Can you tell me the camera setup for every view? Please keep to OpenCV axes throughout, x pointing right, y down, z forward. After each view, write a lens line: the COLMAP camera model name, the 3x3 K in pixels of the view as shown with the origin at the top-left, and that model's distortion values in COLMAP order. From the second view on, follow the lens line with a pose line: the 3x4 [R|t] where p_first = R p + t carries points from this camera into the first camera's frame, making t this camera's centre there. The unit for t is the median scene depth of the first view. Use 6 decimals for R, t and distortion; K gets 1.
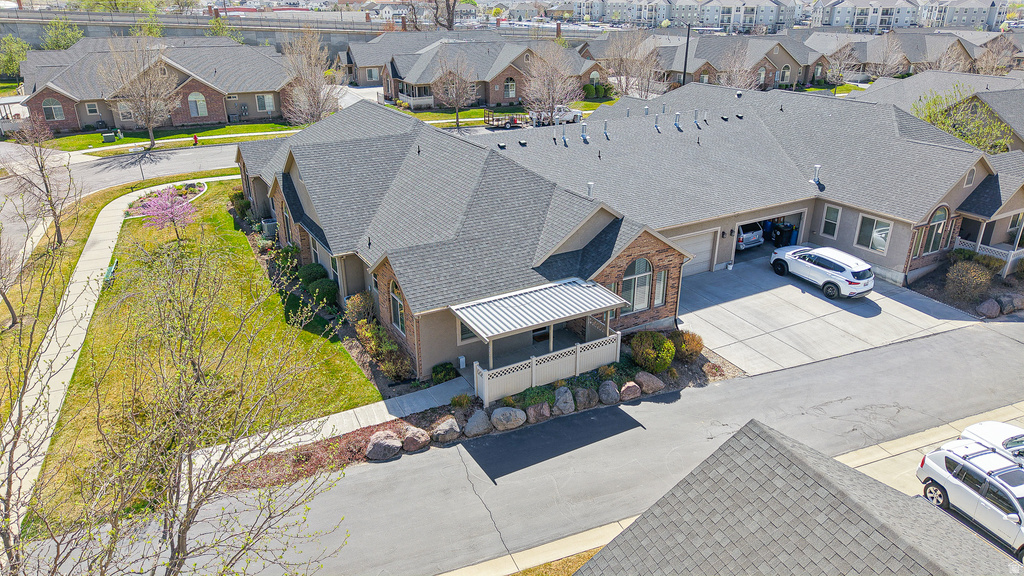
lens RADIAL K [[690.5, 0, 509.1], [0, 690.5, 292.5], [0, 0, 1]] dist [0.038939, -0.041281]
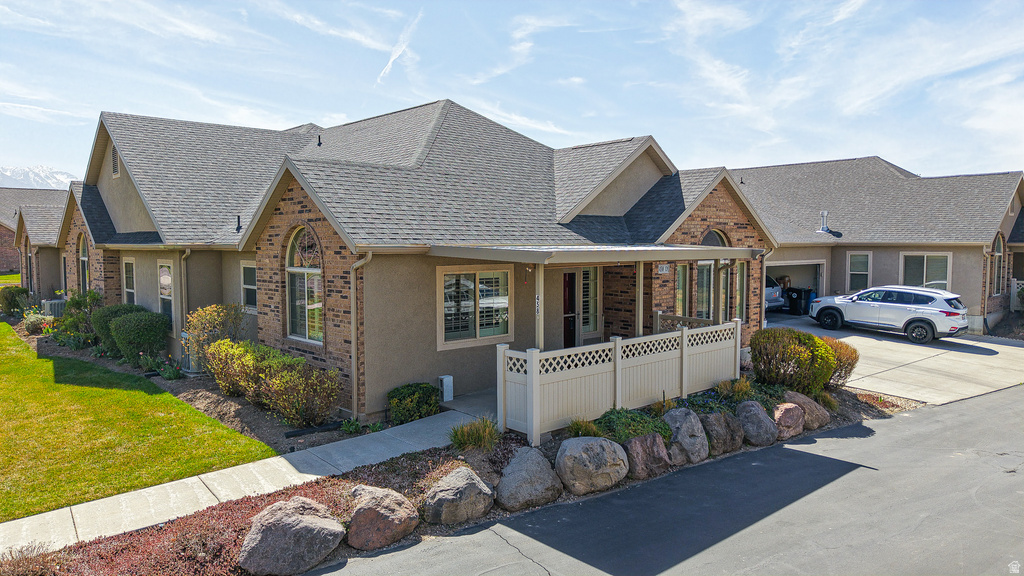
lens RADIAL K [[692.0, 0, 506.5], [0, 692.0, 288.6], [0, 0, 1]] dist [0.002792, 0.003810]
pose [[0.976960, -0.013602, 0.212990, -0.134125], [0.084591, 0.940911, -0.327919, 0.205261], [-0.195944, 0.338380, 0.920383, 0.560229]]
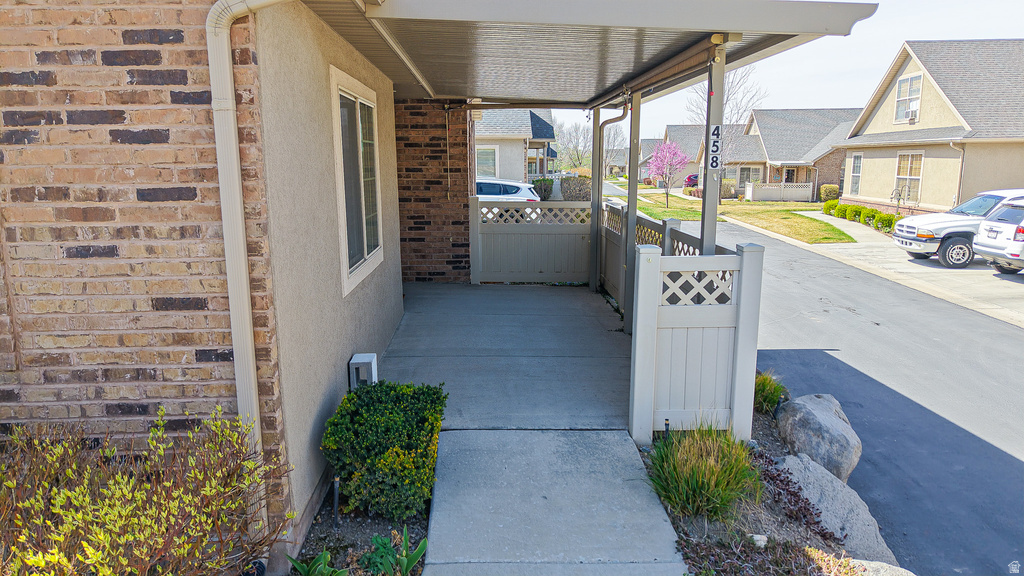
lens RADIAL K [[690.5, 0, 509.1], [0, 690.5, 292.5], [0, 0, 1]] dist [0.038939, -0.041281]
pose [[0.463460, -0.165461, 0.870533, -0.222152], [0.356140, 0.934355, -0.012013, 0.097927], [-0.811399, 0.315599, 0.491964, 0.910214]]
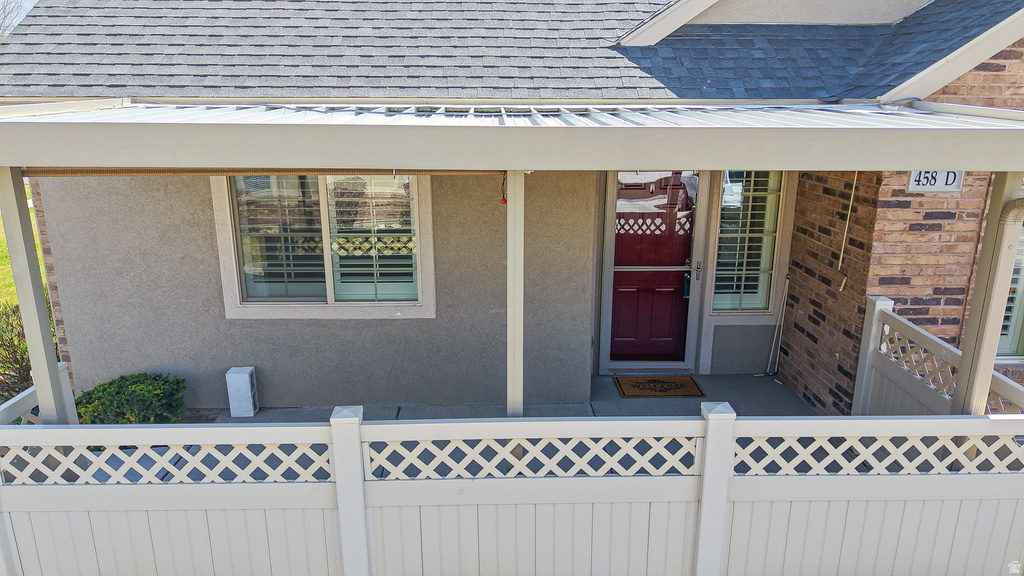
lens RADIAL K [[692.0, 0, 506.5], [0, 692.0, 288.6], [0, 0, 1]] dist [0.002792, 0.003810]
pose [[0.876579, 0.133015, -0.462511, 0.125942], [-0.194321, 0.977046, -0.087298, 0.072341], [0.440282, 0.166400, 0.882305, 0.862338]]
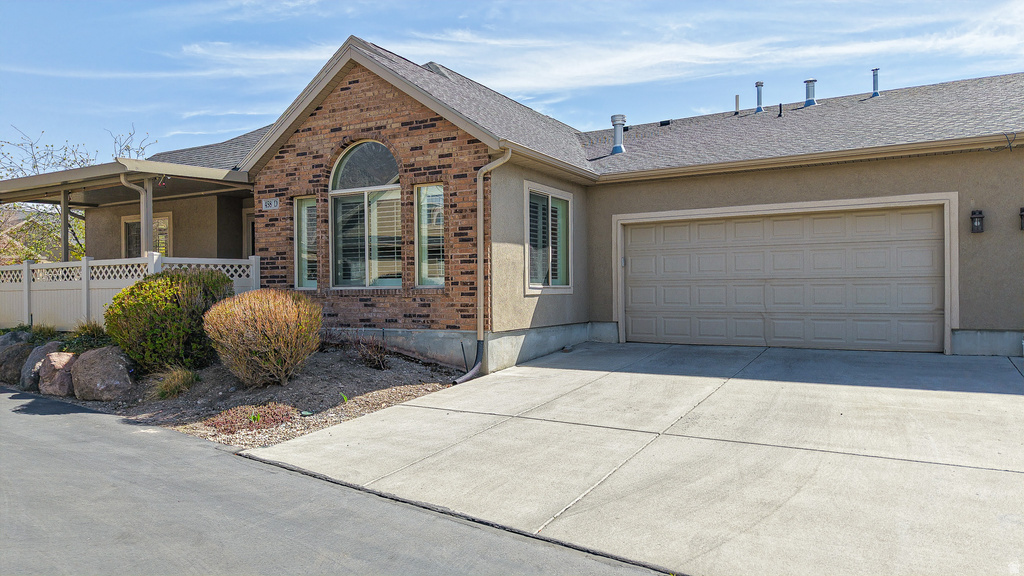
lens RADIAL K [[690.5, 0, 509.1], [0, 690.5, 292.5], [0, 0, 1]] dist [0.038939, -0.041281]
pose [[0.507447, 0.002210, -0.861680, 0.656038], [-0.337463, 0.920628, -0.196372, 0.093979], [0.792853, 0.390434, 0.467916, 1.029658]]
